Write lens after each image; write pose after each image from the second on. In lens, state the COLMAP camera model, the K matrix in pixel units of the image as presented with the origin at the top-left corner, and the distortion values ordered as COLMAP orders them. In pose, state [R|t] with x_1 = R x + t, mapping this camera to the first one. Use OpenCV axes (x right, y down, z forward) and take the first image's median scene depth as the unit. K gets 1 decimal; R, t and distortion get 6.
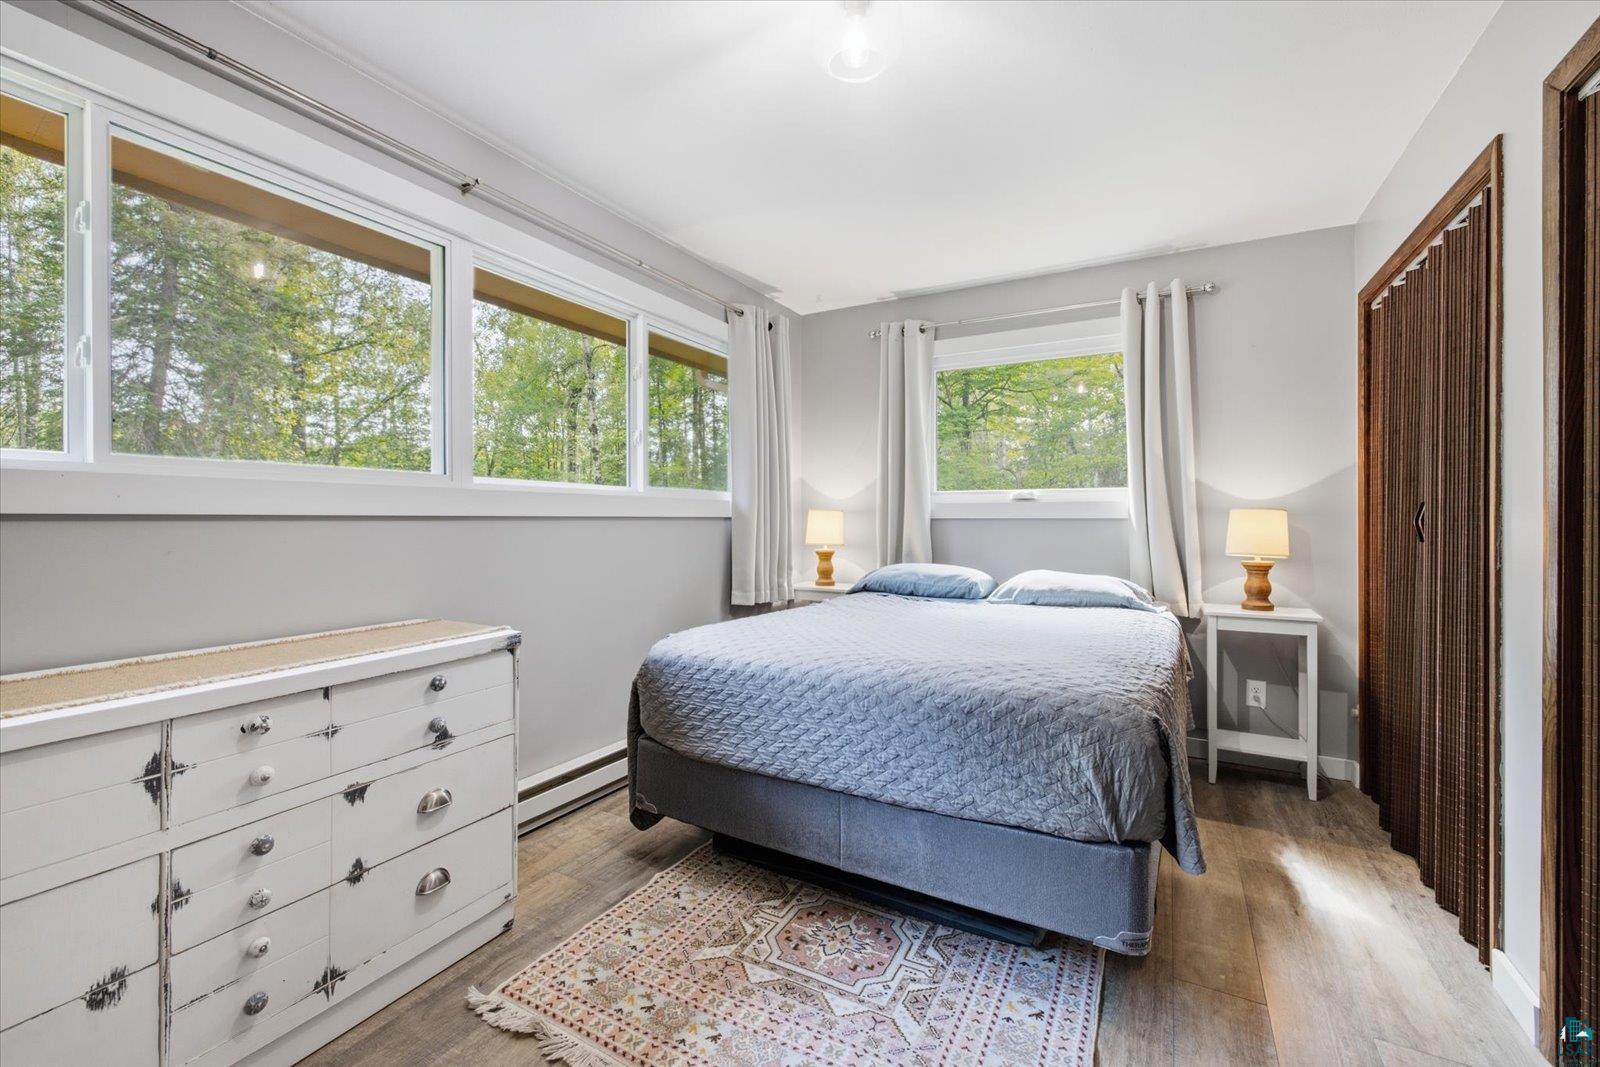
lens RADIAL K [[665.3, 0, 796.0], [0, 665.3, 523.3], [0, 0, 1]] dist [-0.000028, 0.000033]
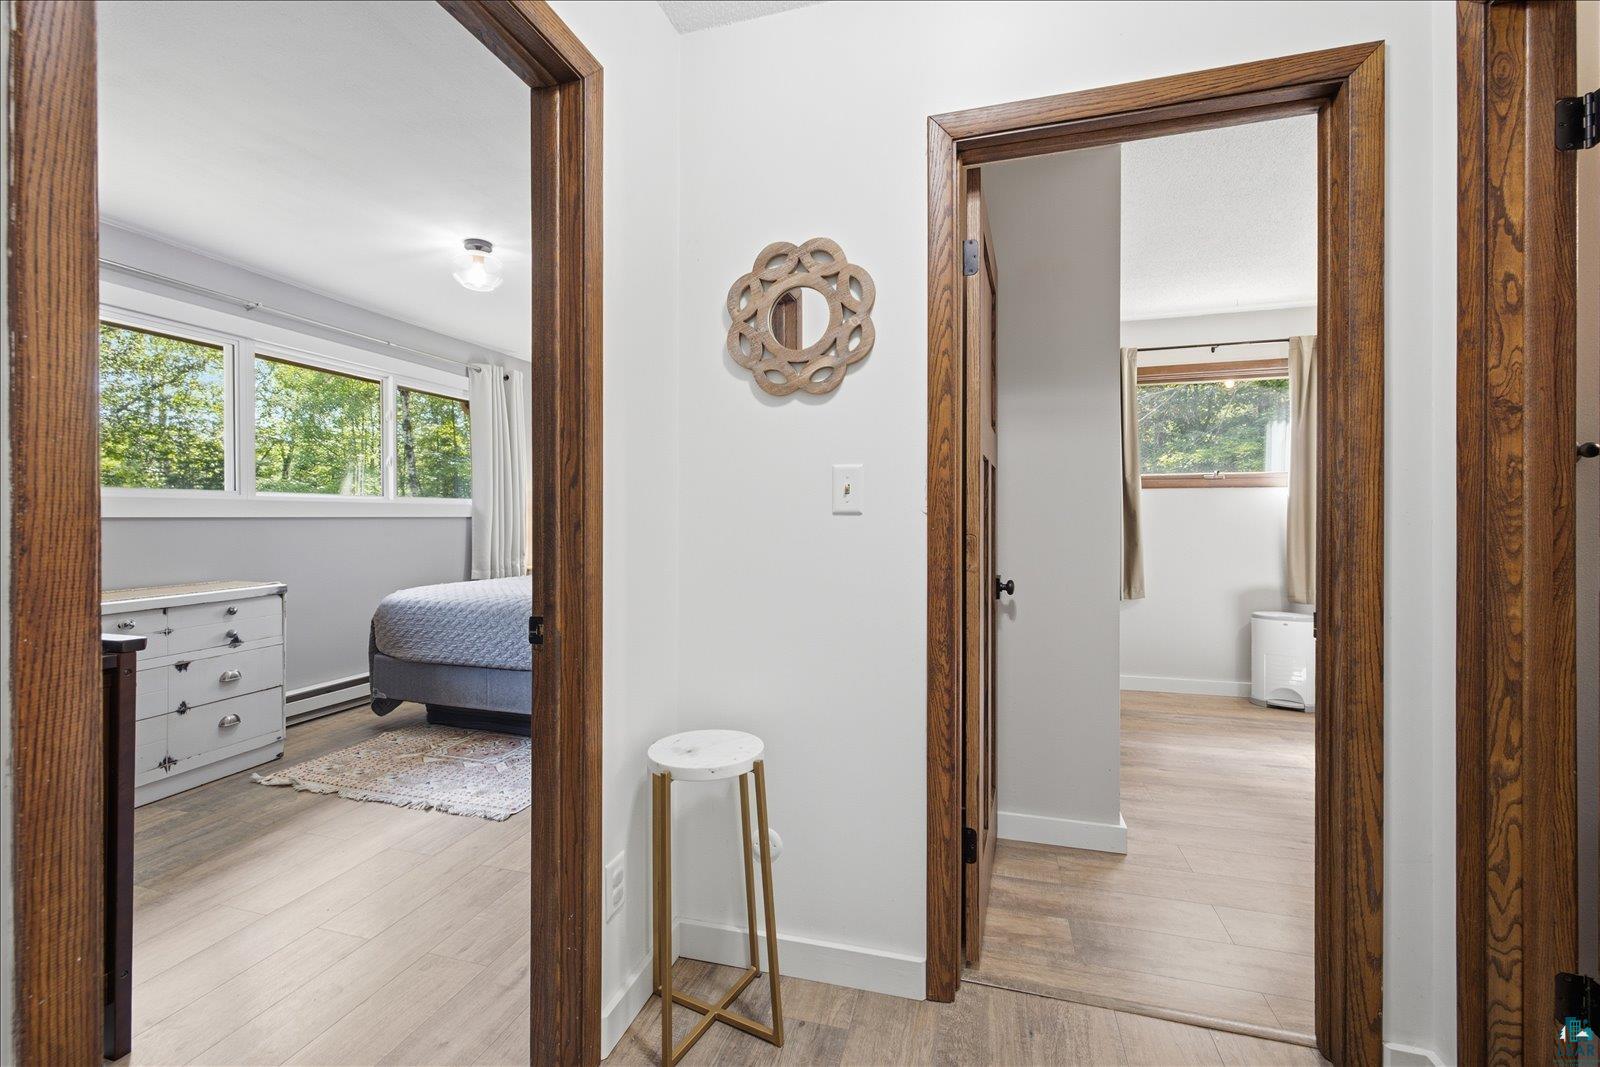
lens RADIAL K [[665.3, 0, 796.0], [0, 665.3, 523.3], [0, 0, 1]] dist [-0.000028, 0.000033]
pose [[0.975988, -0.004868, 0.217770, 0.522223], [0.004069, 0.999983, 0.004120, 0.002453], [-0.217786, -0.003135, 0.975992, -1.014376]]
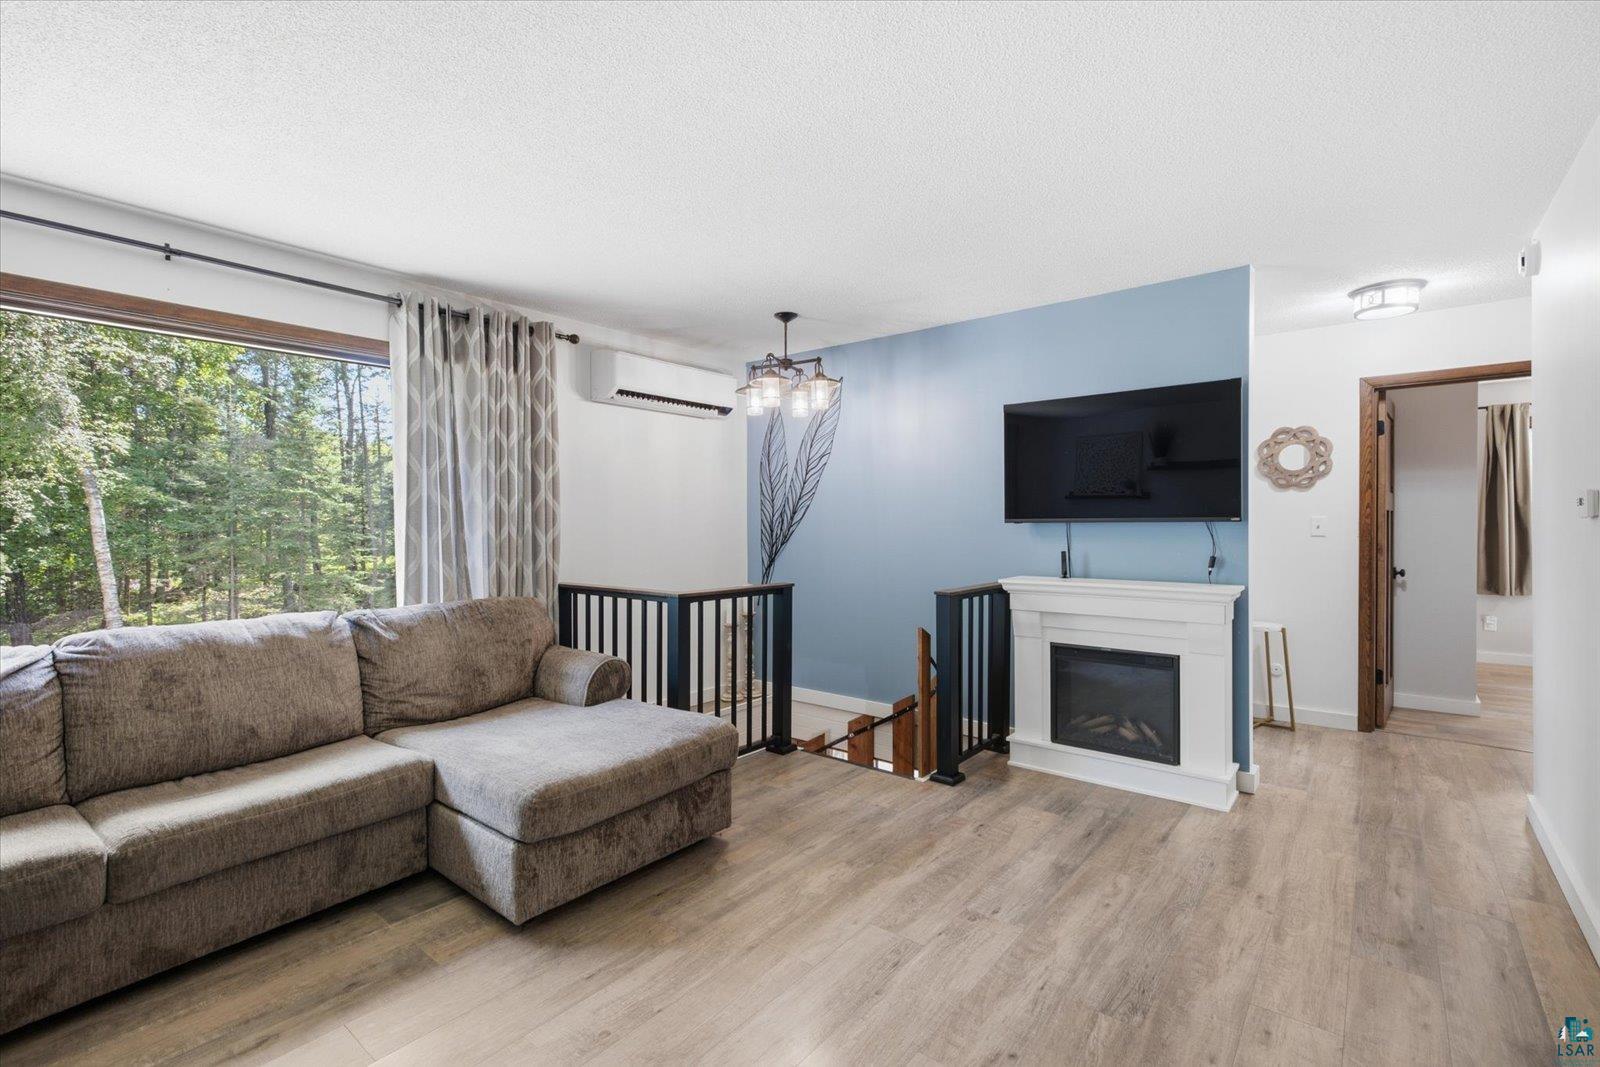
lens RADIAL K [[705.9, 0, 800.0], [0, 705.9, 533.5], [0, 0, 1]] dist [0.000526, 0.000064]
pose [[0.982686, -0.004166, -0.185230, -1.141872], [0.005892, 0.999944, 0.008764, -0.081635], [0.185183, -0.009704, 0.982656, -3.967398]]
